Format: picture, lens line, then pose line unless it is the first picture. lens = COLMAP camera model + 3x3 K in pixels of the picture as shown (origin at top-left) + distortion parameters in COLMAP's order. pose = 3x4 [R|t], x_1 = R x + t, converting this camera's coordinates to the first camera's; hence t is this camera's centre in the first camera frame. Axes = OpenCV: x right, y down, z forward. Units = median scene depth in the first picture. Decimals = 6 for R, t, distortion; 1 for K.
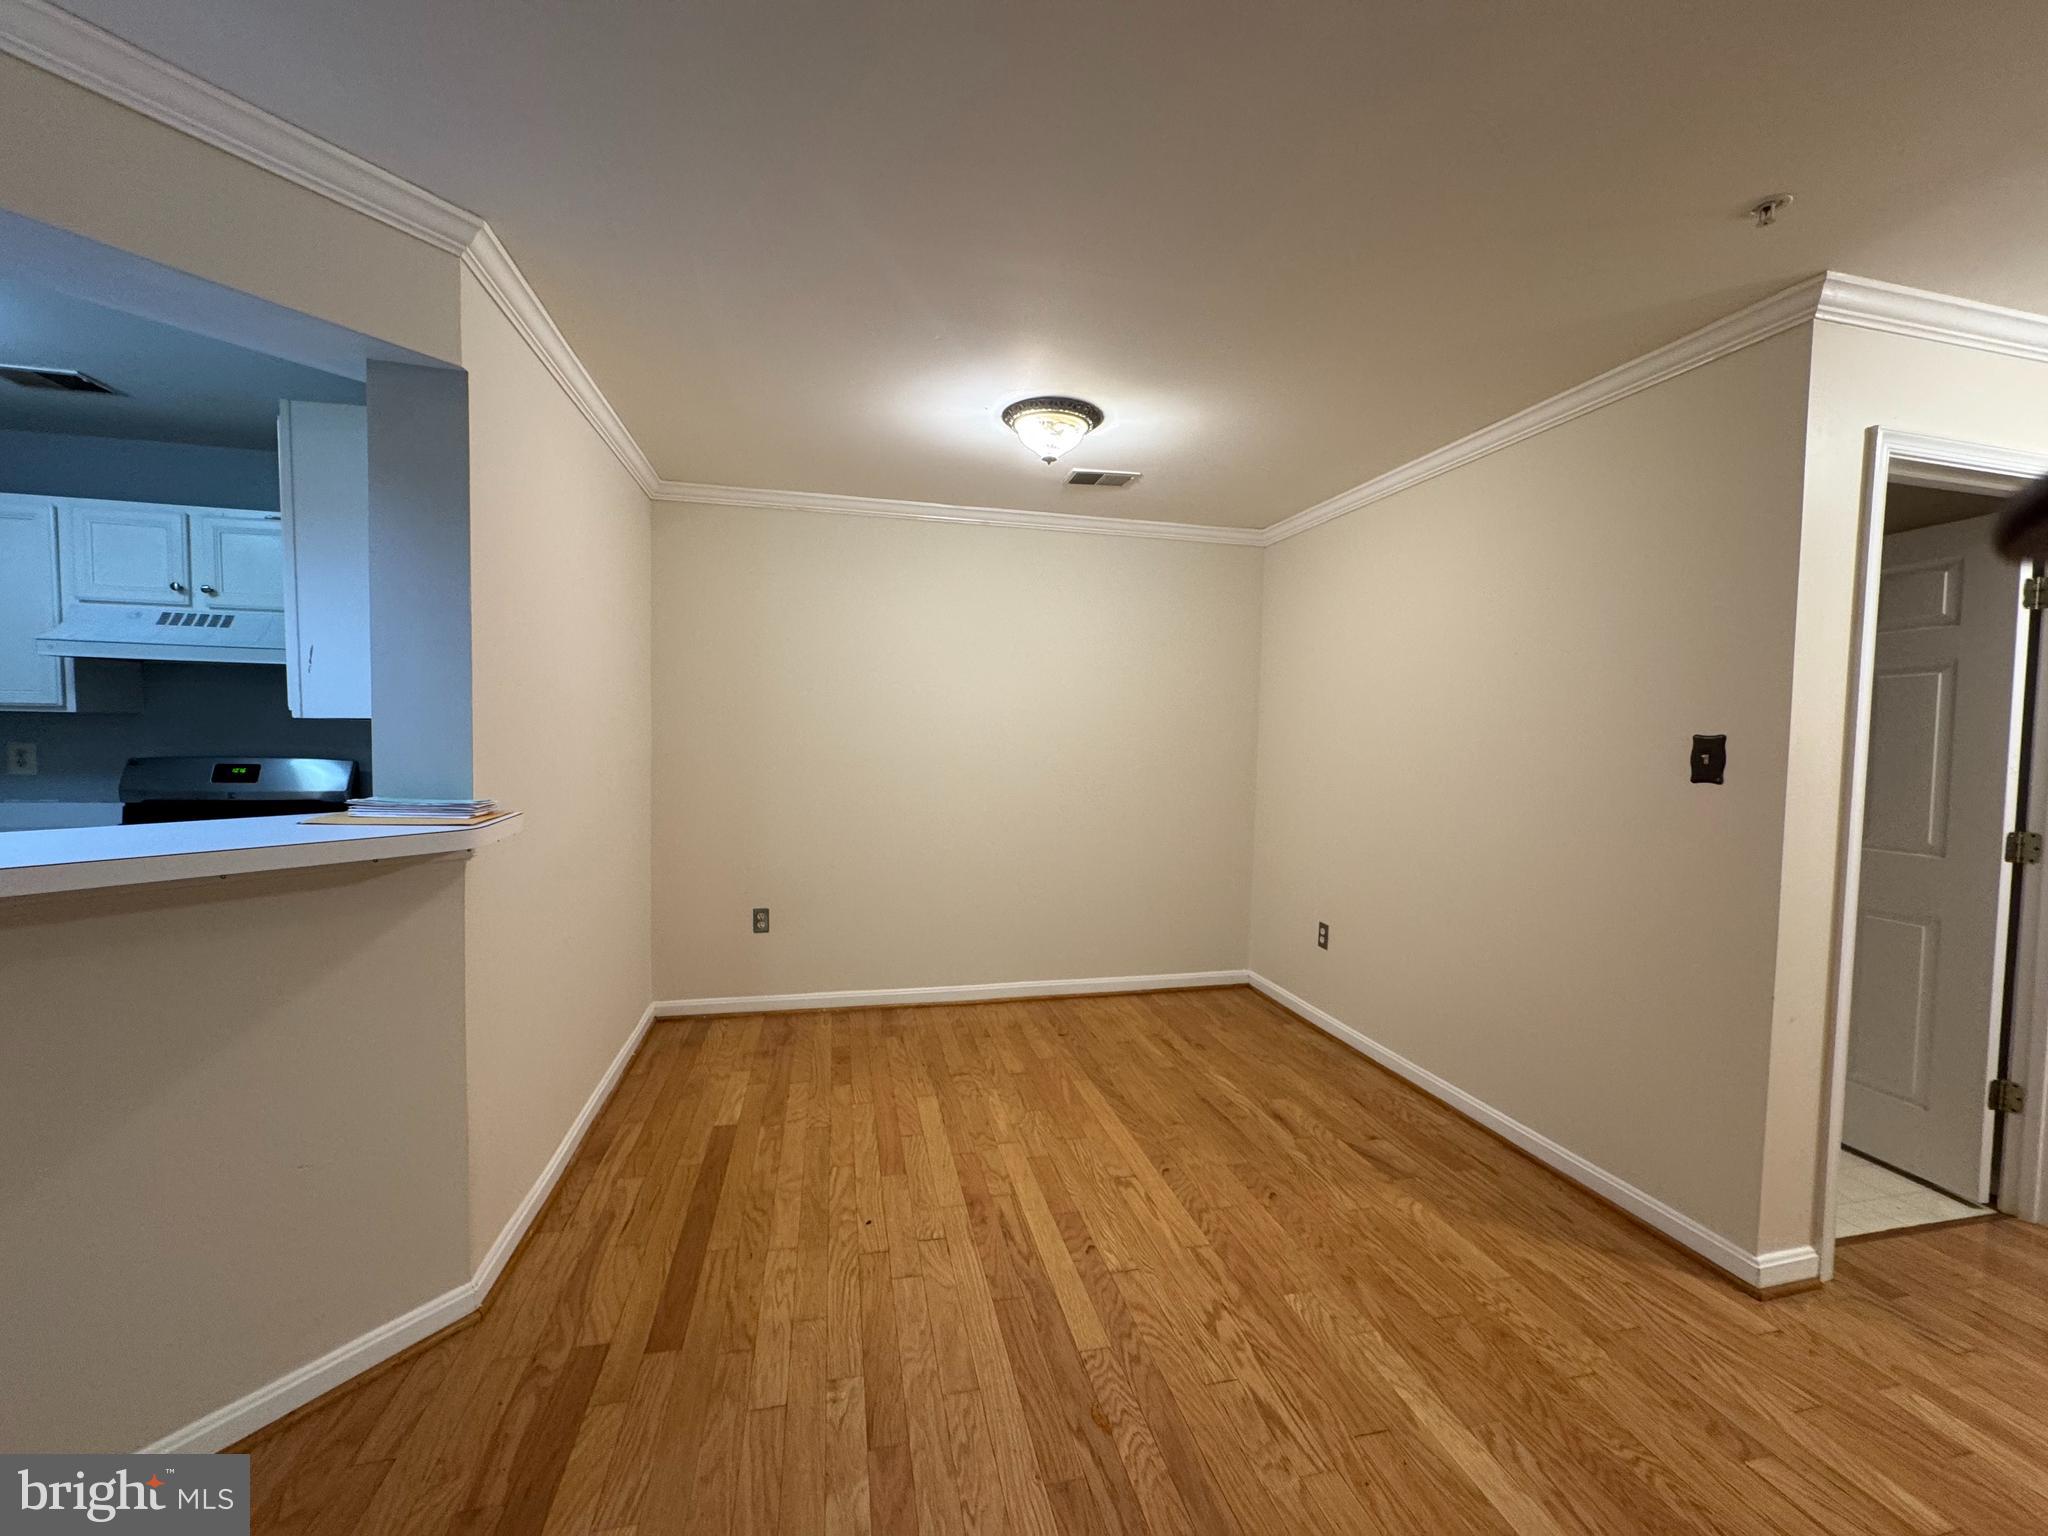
lens RADIAL K [[810.9, 0, 1018.9], [0, 810.9, 768.5], [0, 0, 1]] dist [-0.002969, -0.000933]
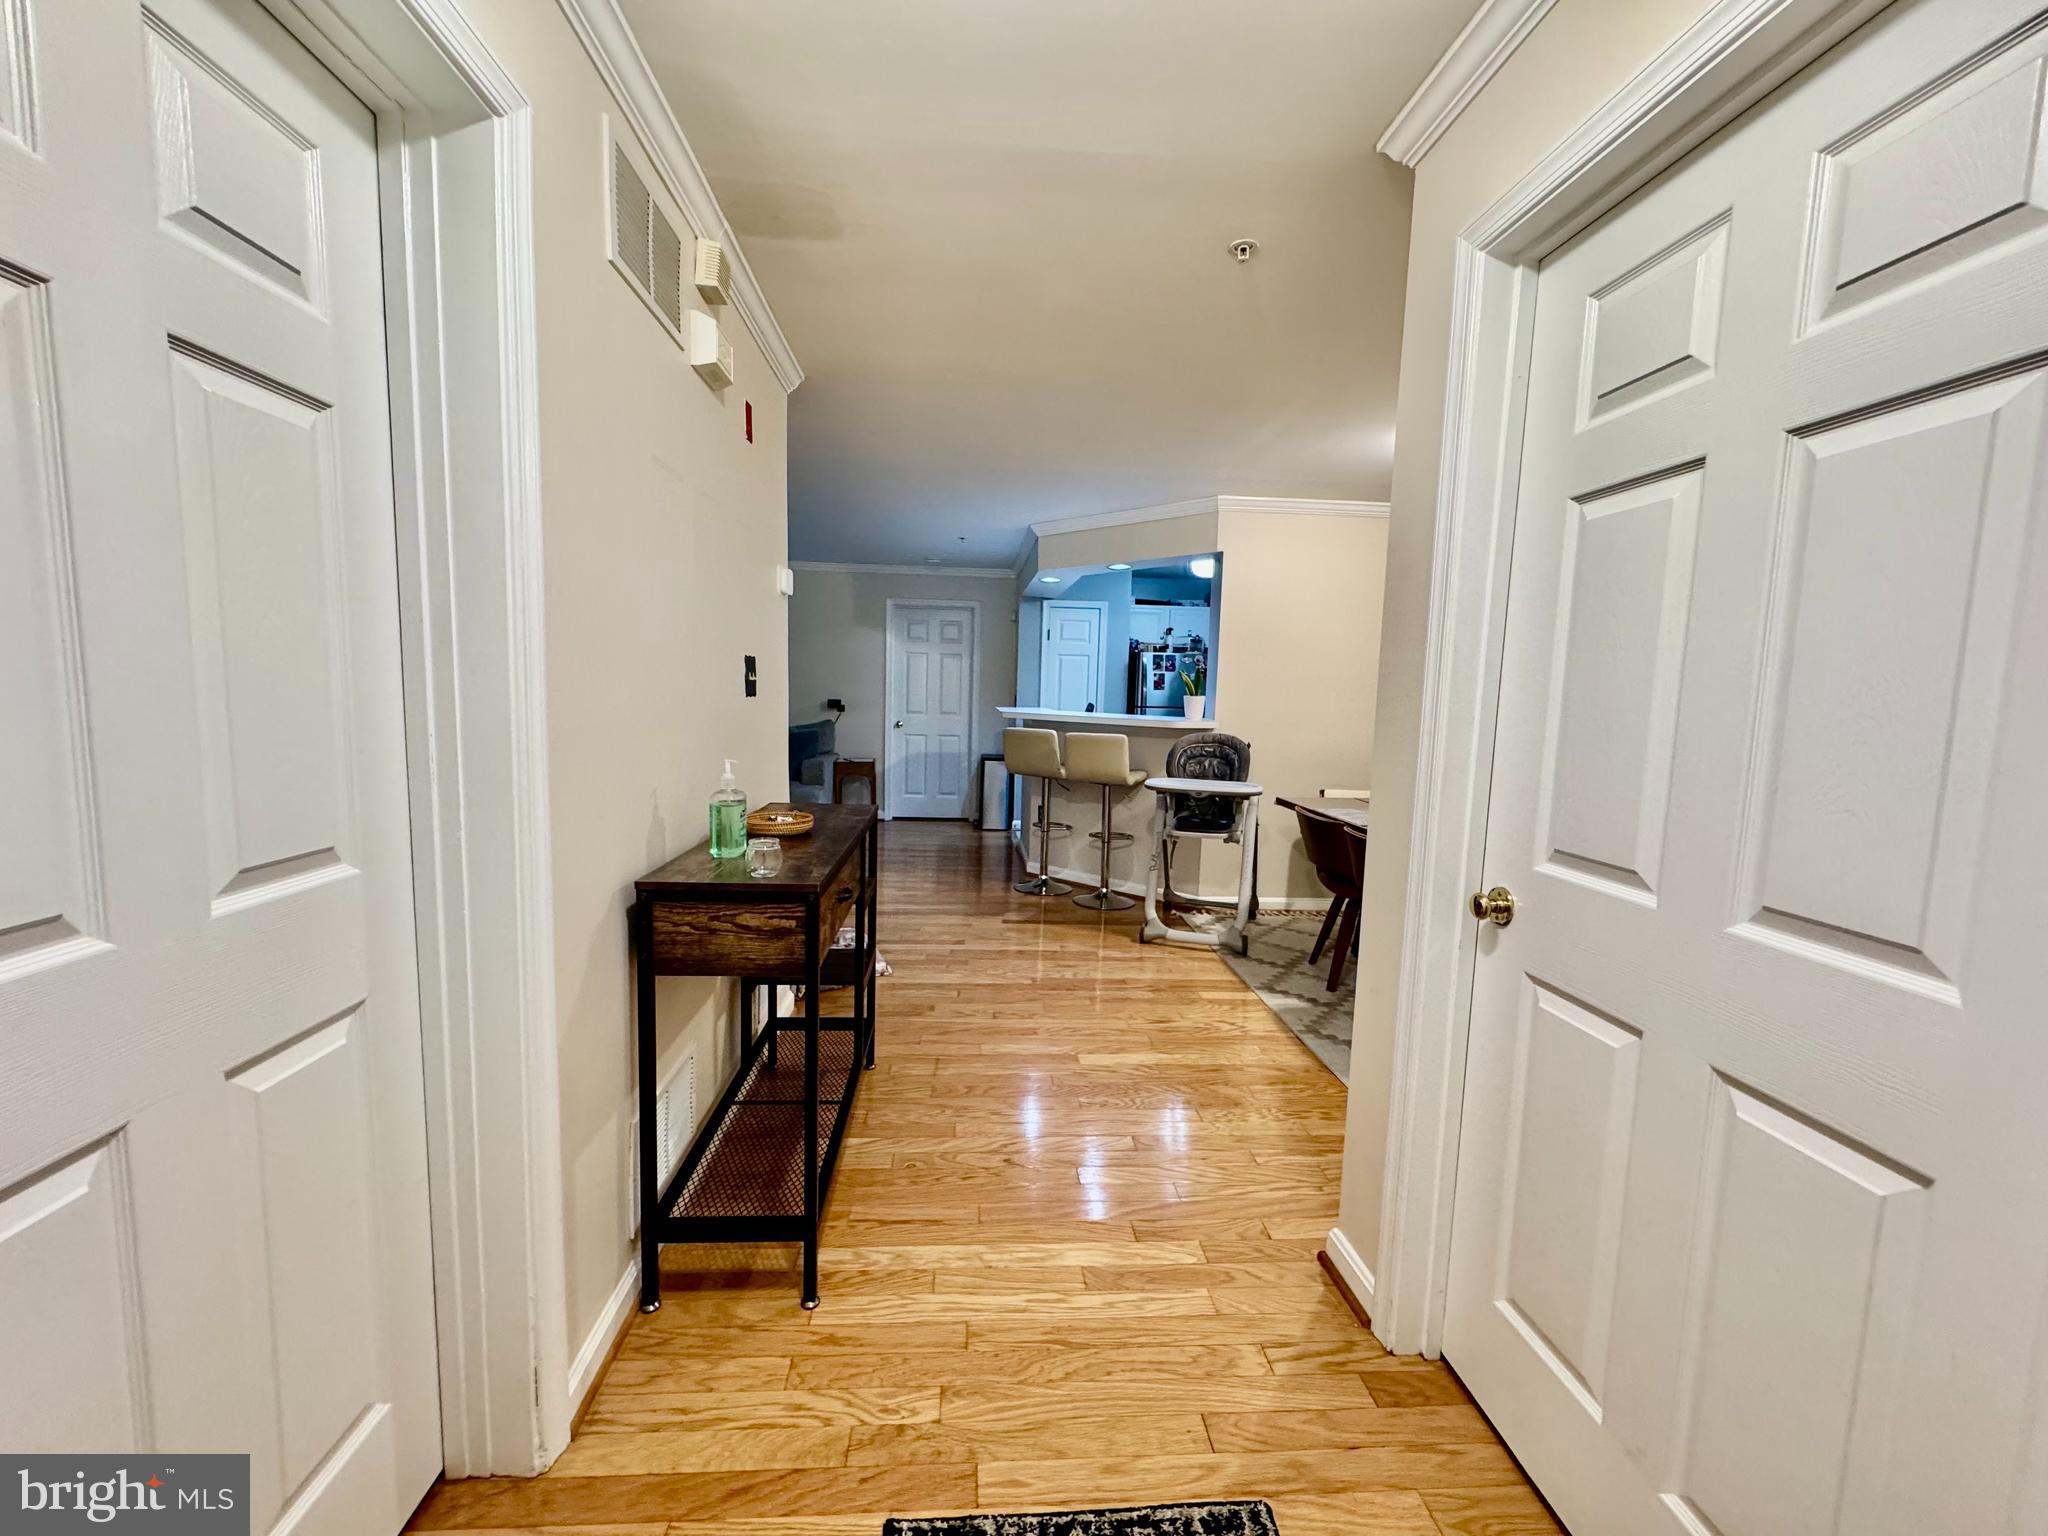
lens RADIAL K [[810.9, 0, 1020.5], [0, 810.9, 770.0], [0, 0, 1]] dist [-0.002969, -0.000933]
pose [[-0.157756, 0.074389, -0.984672, 1.995663], [-0.077534, 0.993147, 0.087451, 0.035856], [0.984430, 0.090141, -0.150907, 0.794326]]
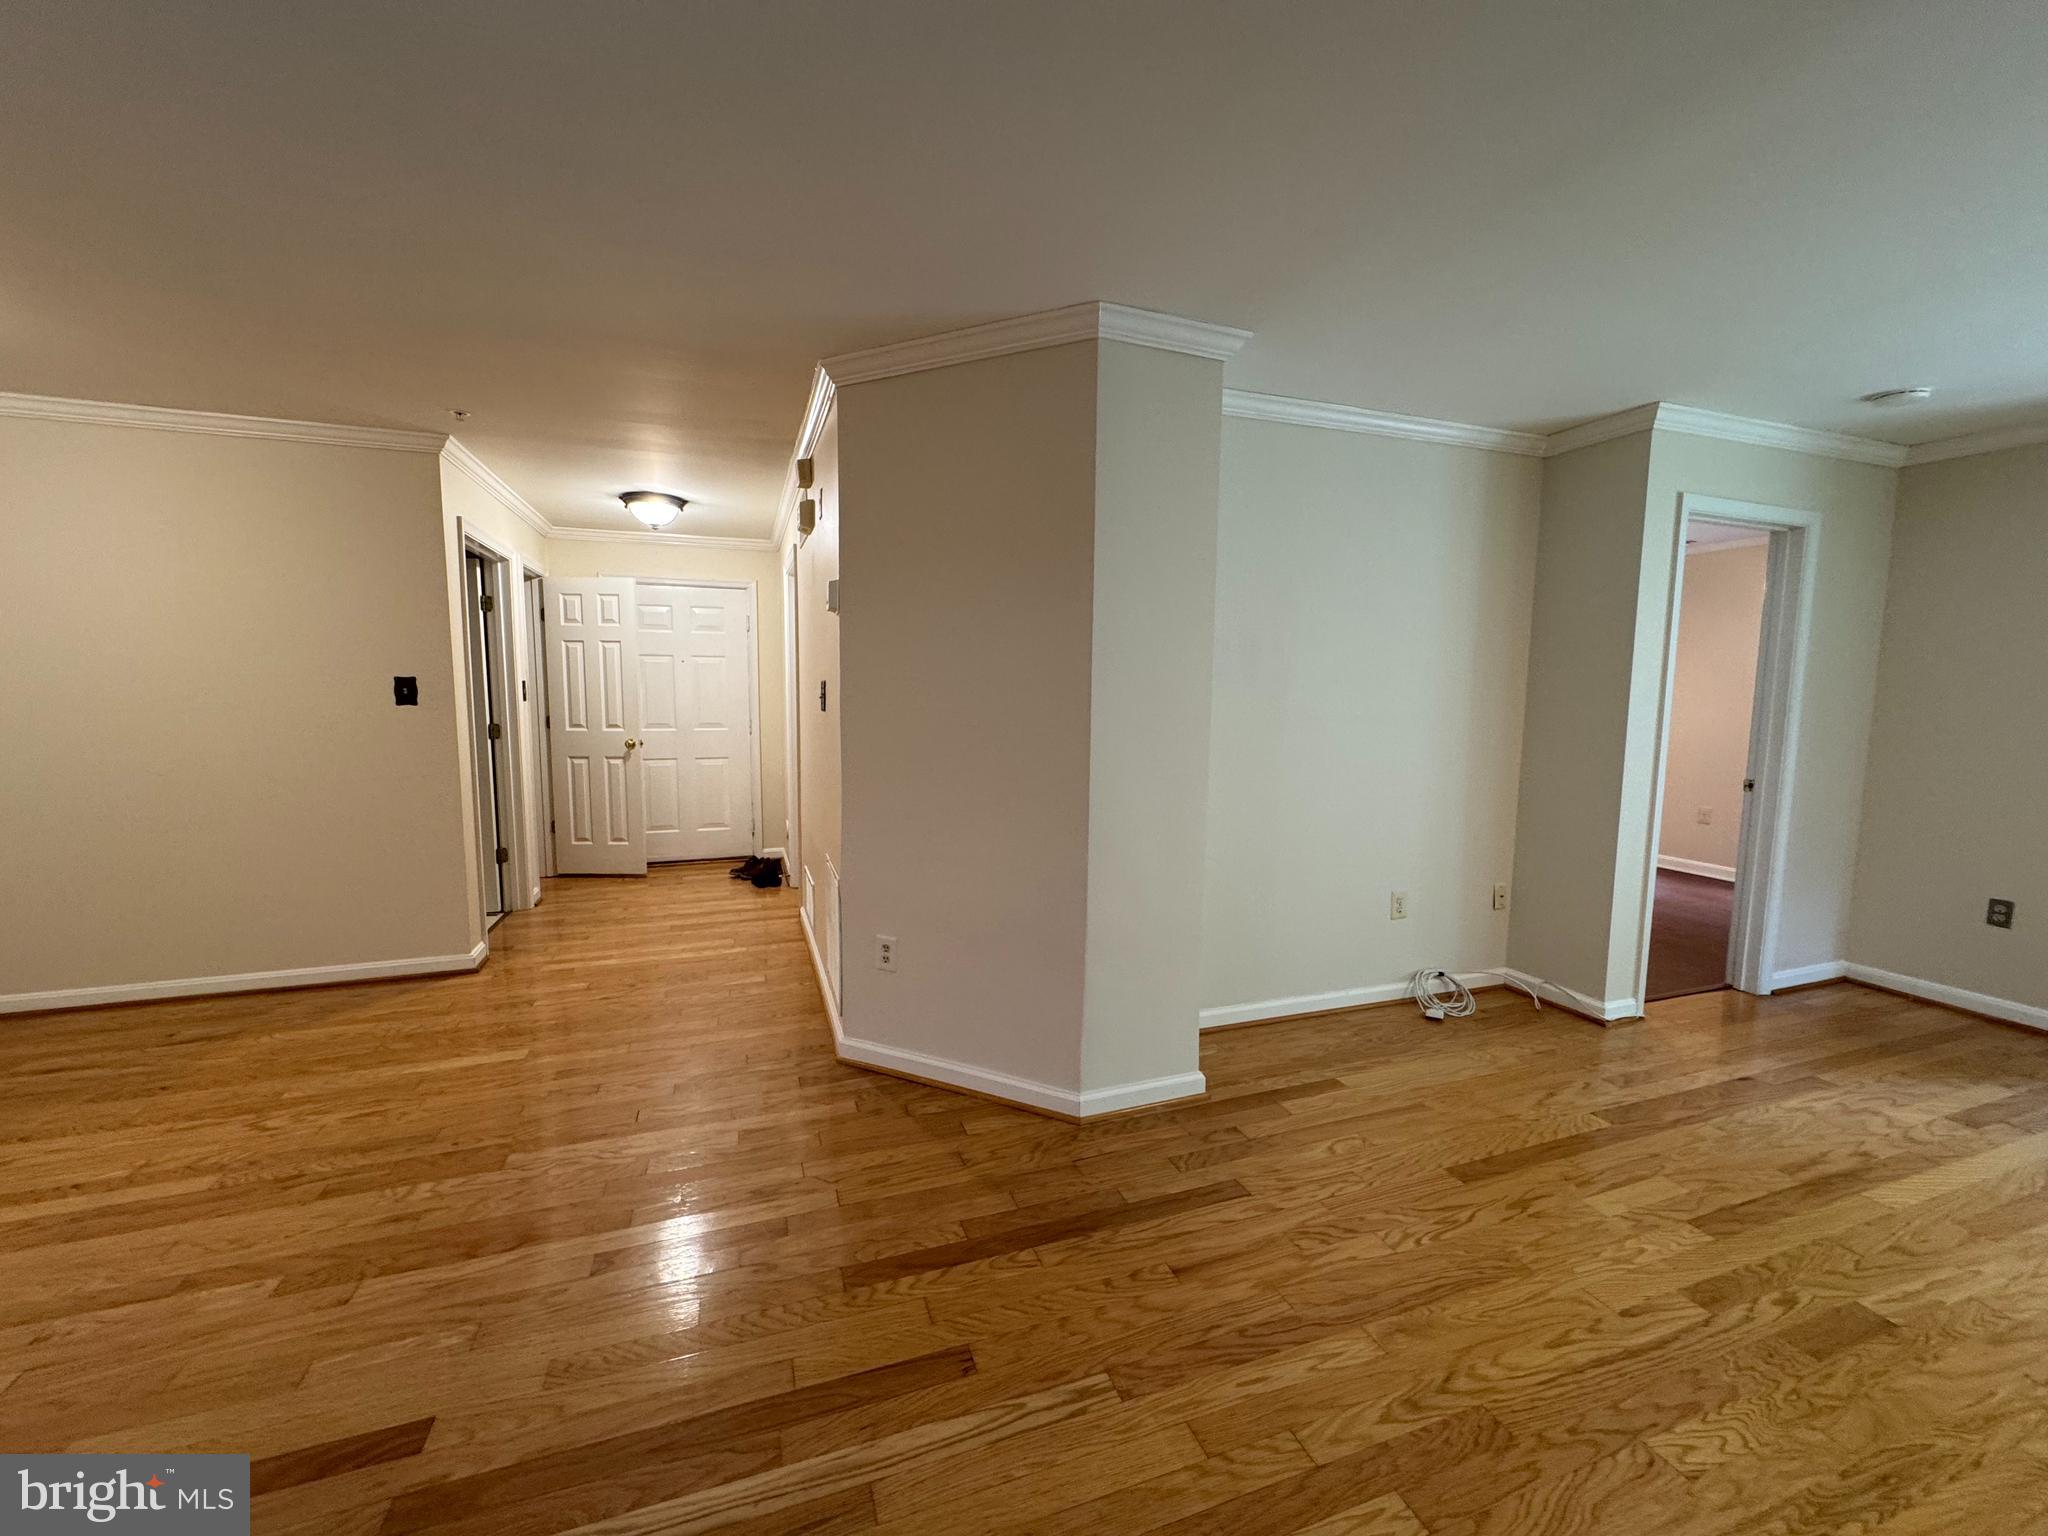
lens RADIAL K [[810.9, 0, 1023.4], [0, 810.9, 770.7], [0, 0, 1]] dist [-0.002969, -0.000933]
pose [[-0.113564, -0.118944, 0.986385, -1.146238], [0.032273, 0.991842, 0.123317, -0.014608], [-0.993006, 0.045838, -0.108799, -0.112381]]
